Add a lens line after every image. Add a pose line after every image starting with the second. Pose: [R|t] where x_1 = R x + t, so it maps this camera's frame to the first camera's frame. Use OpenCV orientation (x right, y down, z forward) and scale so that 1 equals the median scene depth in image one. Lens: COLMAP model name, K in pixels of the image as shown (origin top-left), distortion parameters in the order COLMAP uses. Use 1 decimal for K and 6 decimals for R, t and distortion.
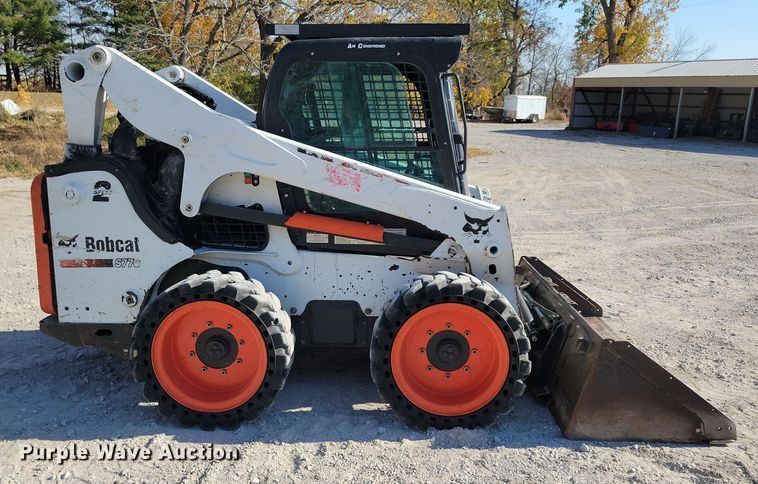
lens RADIAL K [[631.3, 0, 378.0], [0, 631.3, 235.1], [0, 0, 1]] dist [0.045426, -0.000273]
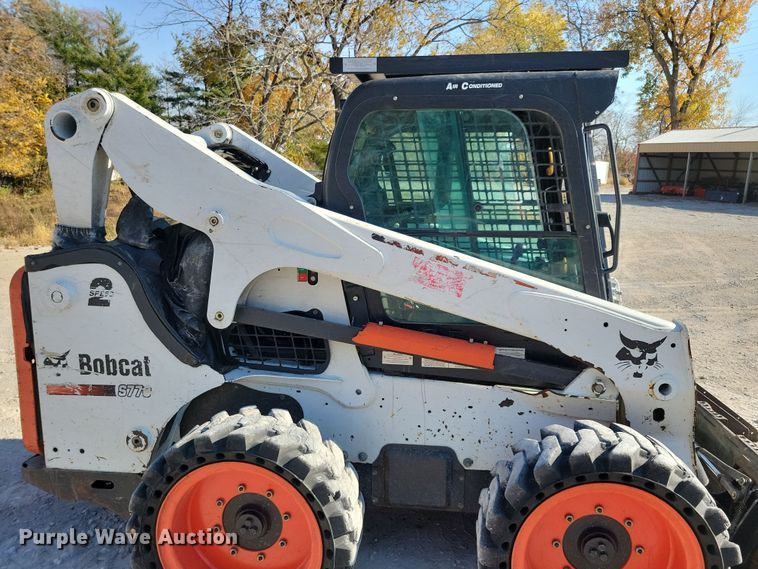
lens RADIAL K [[581.6, 0, 395.3], [0, 581.6, 280.7], [0, 0, 1]] dist [0.062294, -0.045882]
pose [[0.996917, 0.013430, -0.077307, -0.050720], [-0.014674, 0.999771, -0.015553, -0.074604], [0.077081, 0.016639, 0.996886, 0.357642]]
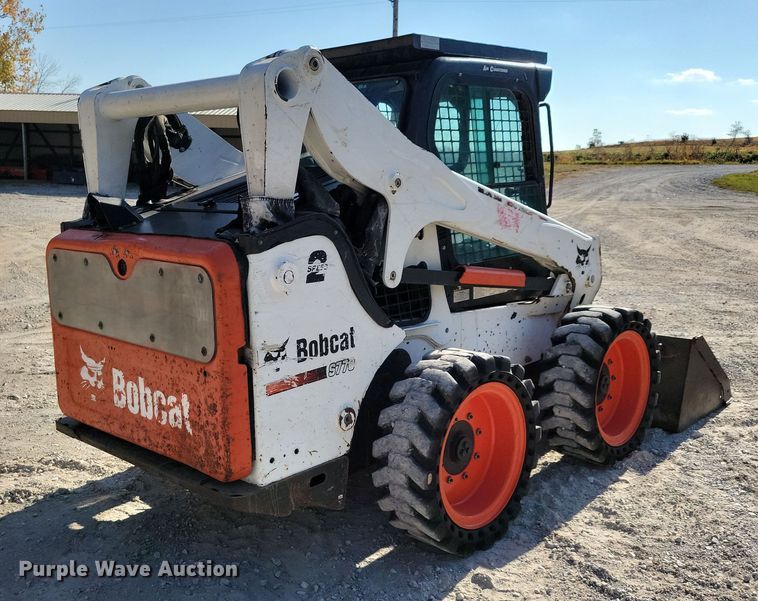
lens RADIAL K [[791.0, 0, 359.0], [0, 791.0, 304.8], [0, 0, 1]] dist [0.042246, -0.014451]
pose [[0.664166, -0.151425, 0.732089, -0.993898], [0.155299, 0.985855, 0.063023, -0.072892], [-0.731277, 0.071835, 0.678287, 0.403780]]
